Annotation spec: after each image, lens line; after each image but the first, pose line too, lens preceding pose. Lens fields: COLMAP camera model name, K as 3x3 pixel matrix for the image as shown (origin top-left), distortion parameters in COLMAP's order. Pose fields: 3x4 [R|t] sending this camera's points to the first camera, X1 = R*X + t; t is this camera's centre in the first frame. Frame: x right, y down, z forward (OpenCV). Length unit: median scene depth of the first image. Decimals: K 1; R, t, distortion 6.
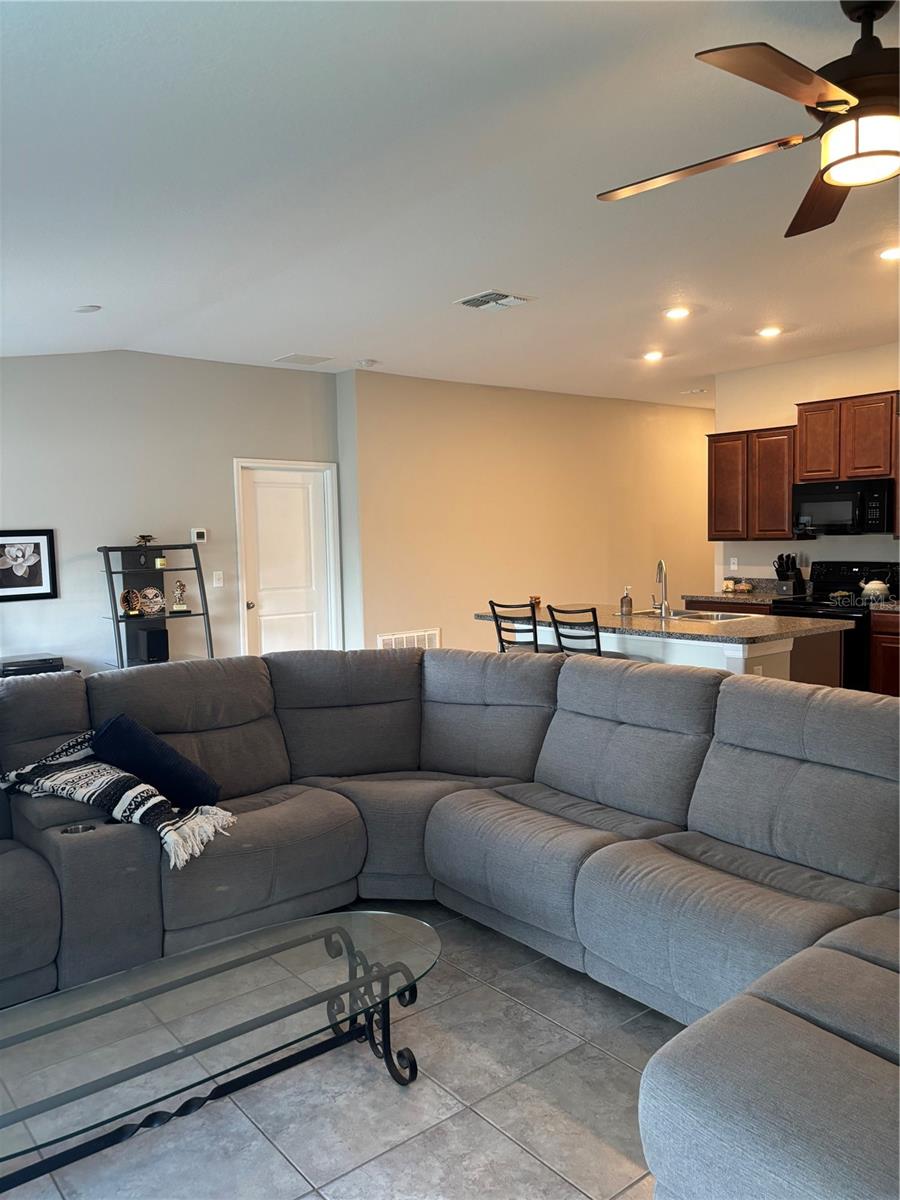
lens RADIAL K [[903.7, 0, 451.4], [0, 903.7, 599.3], [0, 0, 1]] dist [0.058217, -0.056967]
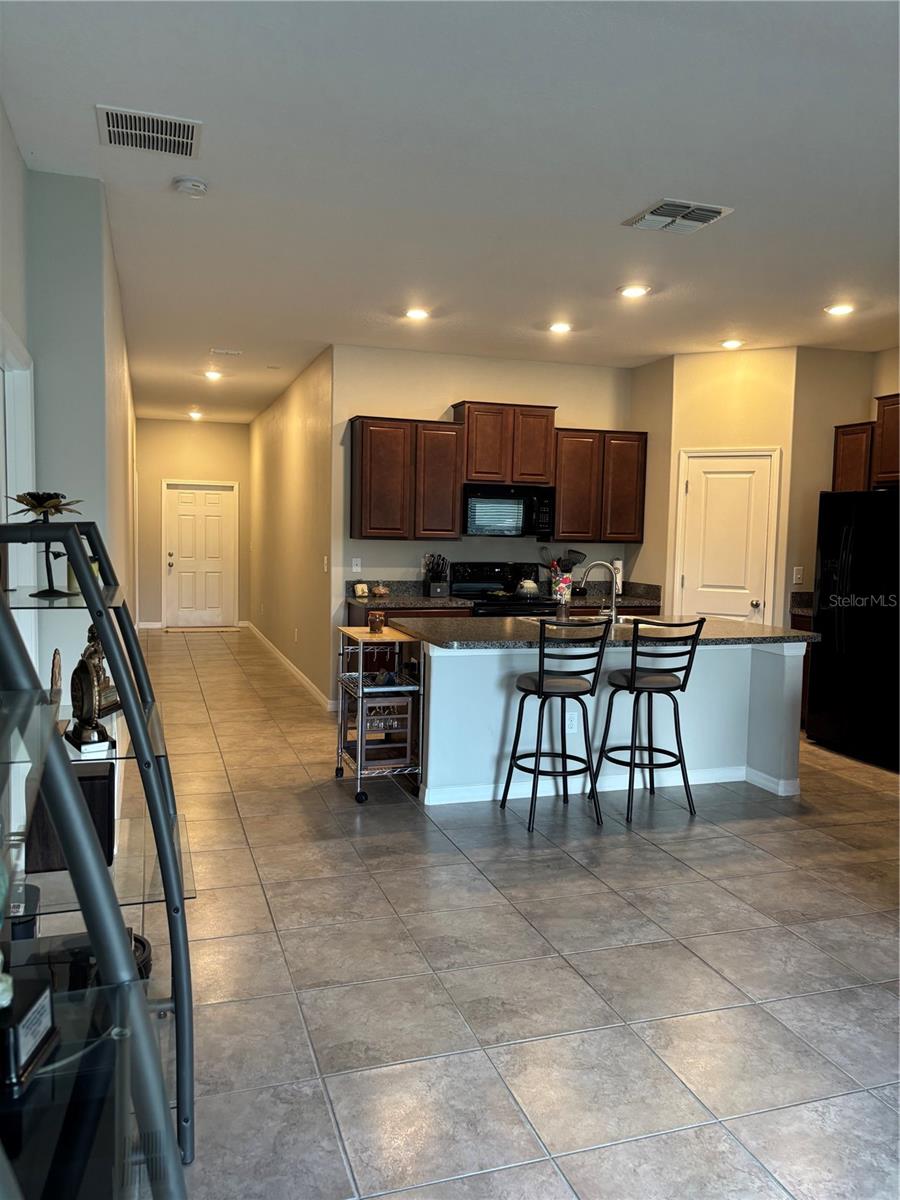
lens RADIAL K [[903.7, 0, 448.4], [0, 903.7, 601.0], [0, 0, 1]] dist [0.058217, -0.056967]
pose [[0.360578, -0.043140, 0.931731, -0.520762], [0.036916, 0.998807, 0.031960, -0.031338], [-0.931998, 0.022871, 0.361741, 0.647779]]
